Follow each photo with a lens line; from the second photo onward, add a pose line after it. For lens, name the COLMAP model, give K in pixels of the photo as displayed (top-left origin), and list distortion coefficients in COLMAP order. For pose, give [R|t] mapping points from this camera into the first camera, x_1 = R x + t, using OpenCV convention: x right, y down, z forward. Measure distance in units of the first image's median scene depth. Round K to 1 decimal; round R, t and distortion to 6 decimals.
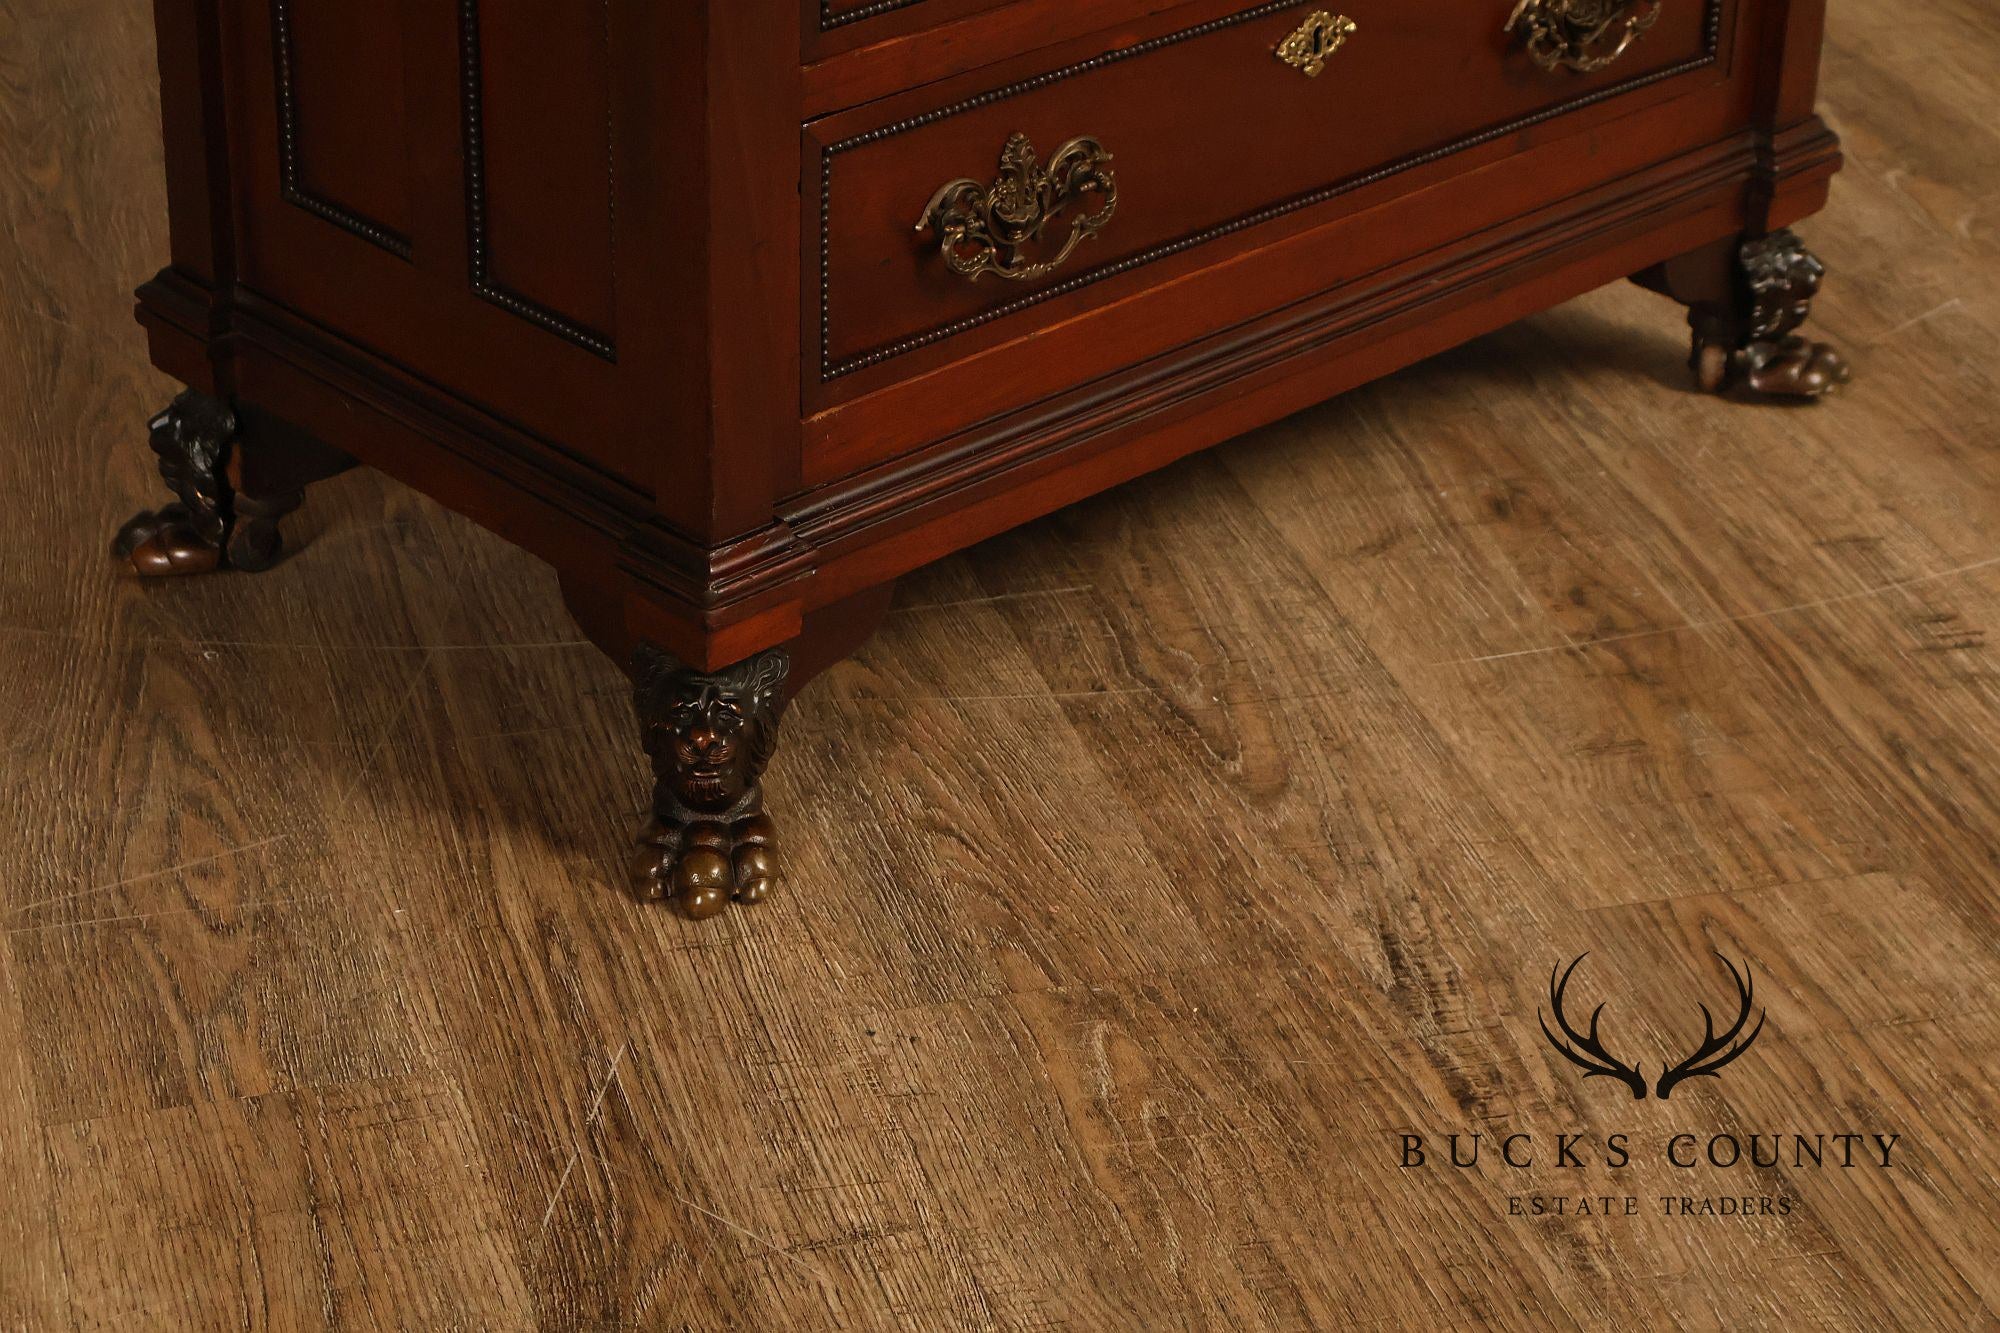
lens RADIAL K [[3958.3, 0, 1013.9], [0, 3958.3, 667.2], [0, 0, 1]] dist [-0.004771, 0.000000]
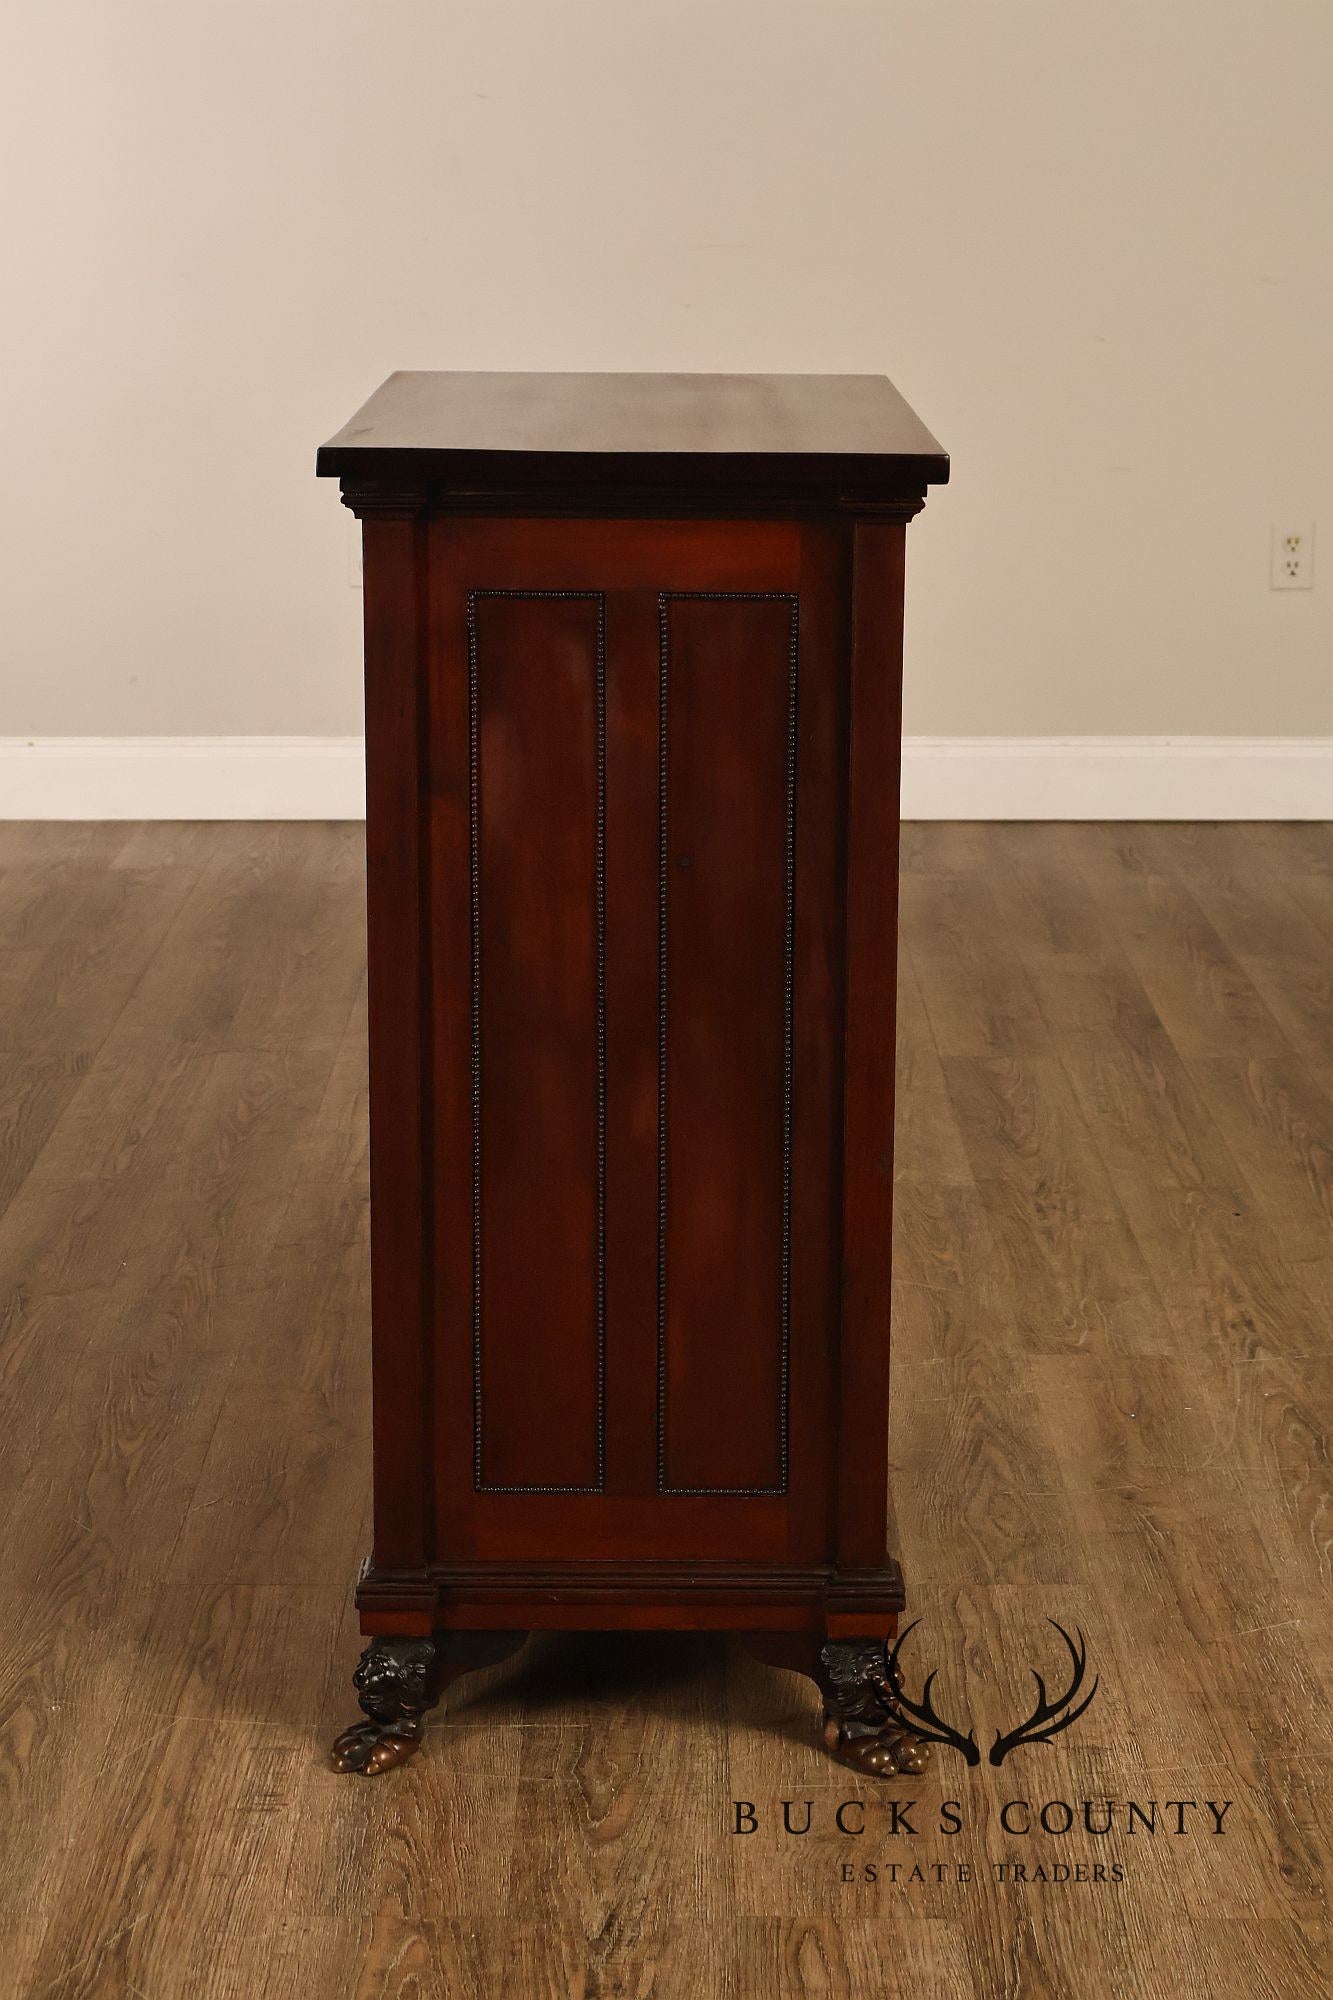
lens RADIAL K [[3958.3, 0, 724.0], [0, 3958.3, 1011.9], [0, 0, 1]] dist [-0.004771, 0.000000]
pose [[0.960675, 0.042124, -0.274463, 0.573504], [-0.115990, 0.958939, -0.258810, 0.127403], [0.252291, 0.280467, 0.926114, -0.634674]]
